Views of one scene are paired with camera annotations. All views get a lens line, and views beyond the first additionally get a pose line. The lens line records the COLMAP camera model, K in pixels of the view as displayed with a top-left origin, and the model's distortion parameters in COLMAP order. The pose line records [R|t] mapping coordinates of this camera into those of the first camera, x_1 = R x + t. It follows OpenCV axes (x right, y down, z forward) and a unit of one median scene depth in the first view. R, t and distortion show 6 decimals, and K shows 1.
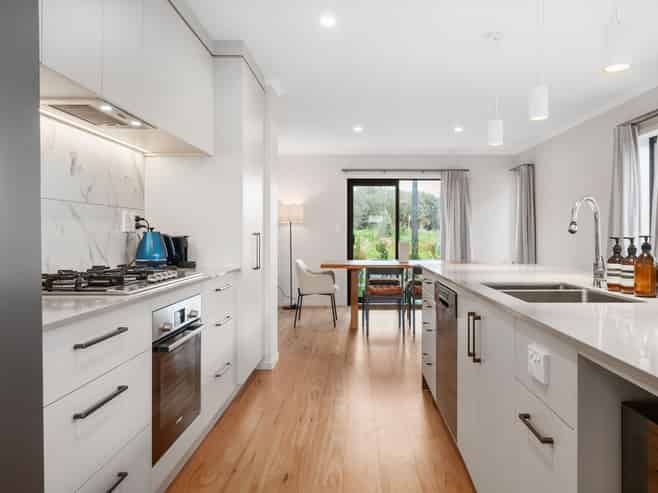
lens RADIAL K [[594.6, 0, 329.0], [0, 594.6, 246.5], [0, 0, 1]] dist [-0.004851, -0.000264]
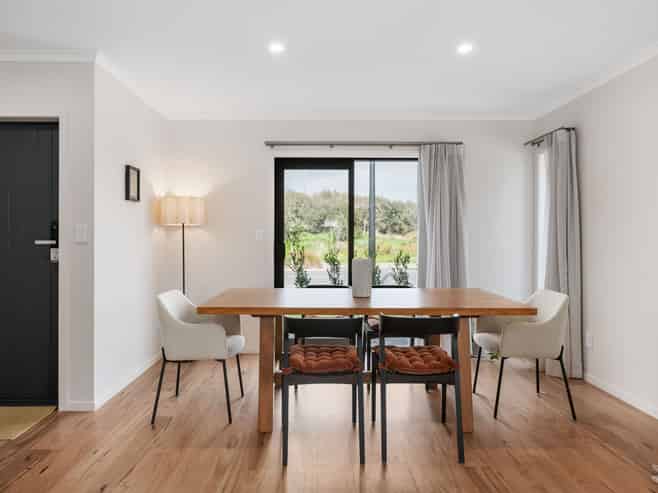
lens RADIAL K [[460.8, 0, 329.0], [0, 460.8, 246.5], [0, 0, 1]] dist [0.031382, -0.000969]
pose [[0.998167, -0.000058, 0.060516, 0.059939], [-0.000067, 0.999998, 0.002074, -0.018275], [-0.060516, -0.002075, 0.998165, 0.495143]]
